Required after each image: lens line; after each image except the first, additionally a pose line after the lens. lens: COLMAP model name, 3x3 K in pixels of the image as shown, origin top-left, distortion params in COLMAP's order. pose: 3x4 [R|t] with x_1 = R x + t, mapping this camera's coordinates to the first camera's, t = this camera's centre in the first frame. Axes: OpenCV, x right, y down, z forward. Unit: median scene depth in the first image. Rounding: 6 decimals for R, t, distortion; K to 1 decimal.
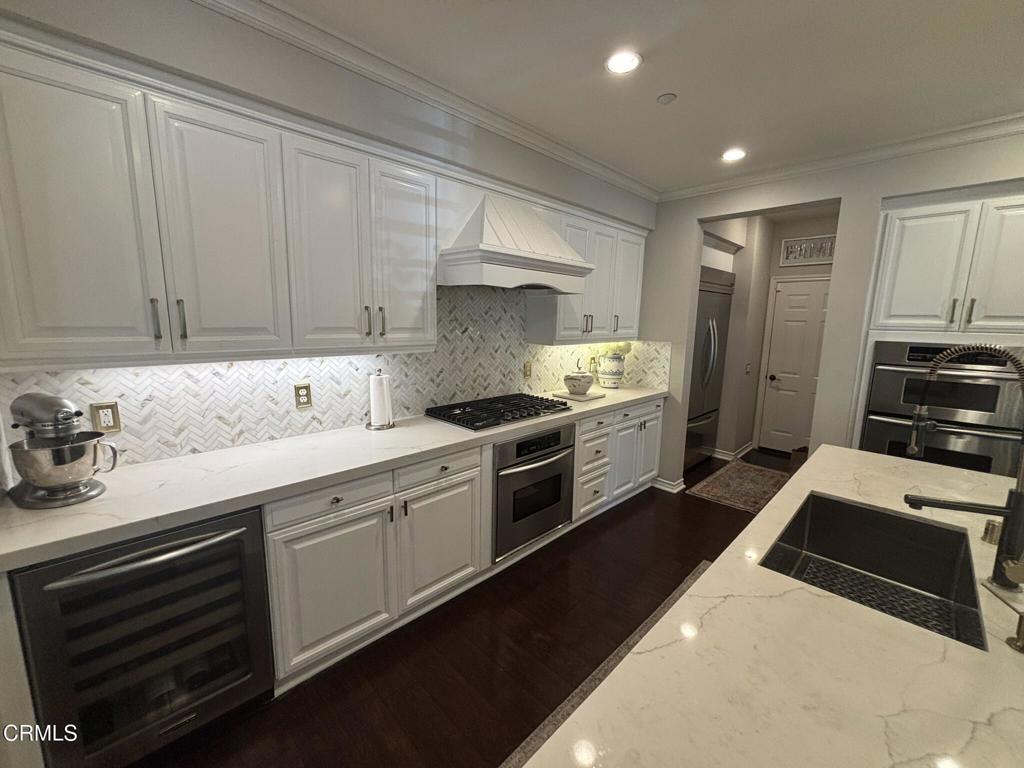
lens RADIAL K [[408.1, 0, 512.4], [0, 408.1, 385.7], [0, 0, 1]] dist [-0.000132, -0.001498]
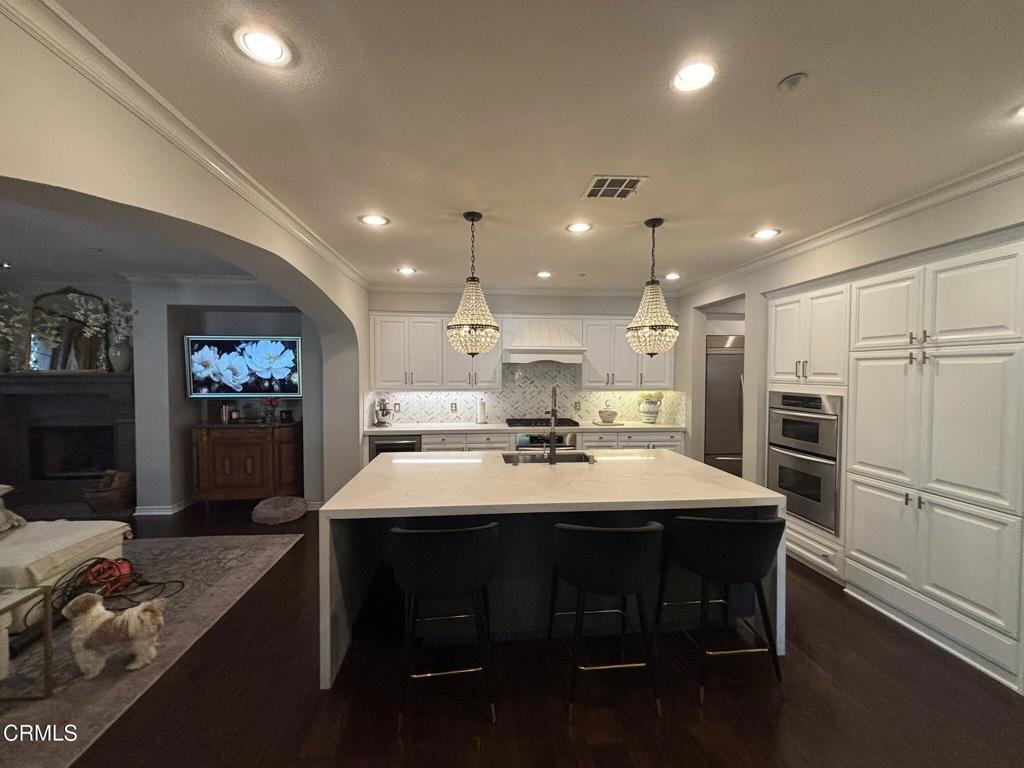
lens RADIAL K [[408.1, 0, 510.6], [0, 408.1, 381.5], [0, 0, 1]] dist [-0.000132, -0.001498]
pose [[0.775128, 0.002047, -0.631801, 1.184748], [-0.092392, 0.989612, -0.110146, 0.099114], [0.625012, 0.143750, 0.767265, -0.661947]]
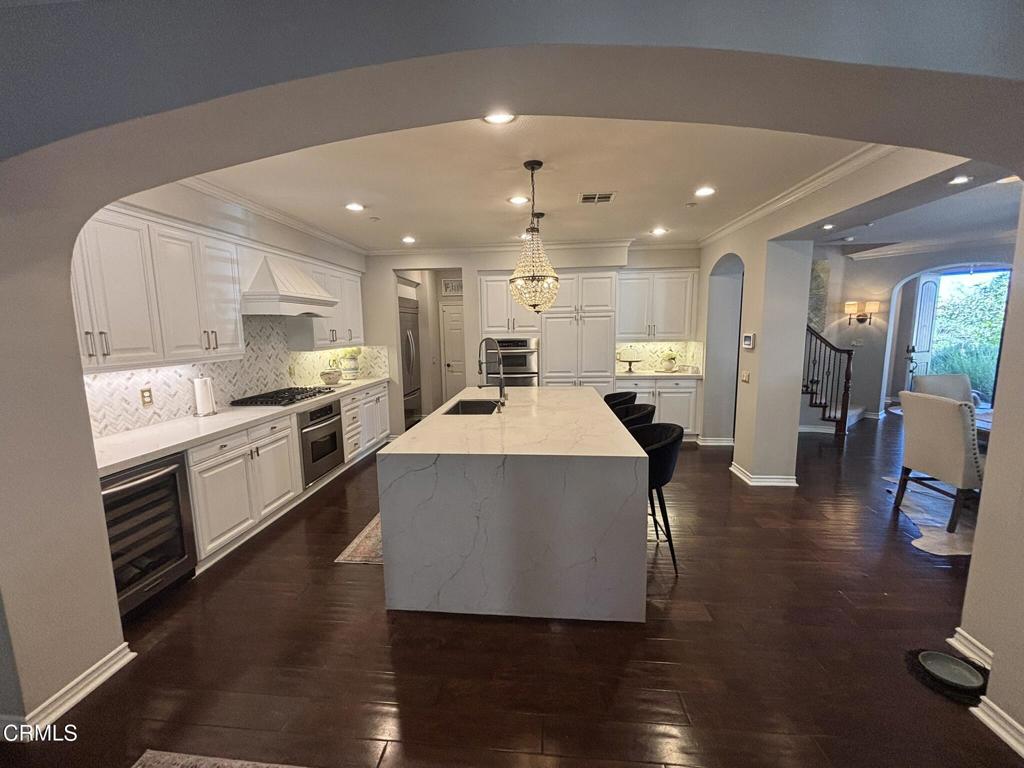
lens RADIAL K [[408.1, 0, 509.5], [0, 408.1, 386.7], [0, 0, 1]] dist [-0.000132, -0.001498]
pose [[0.763315, -0.119041, 0.634964, -0.378638], [0.130333, 0.991043, 0.029119, 0.093688], [-0.632742, 0.060530, 0.771993, -0.706965]]
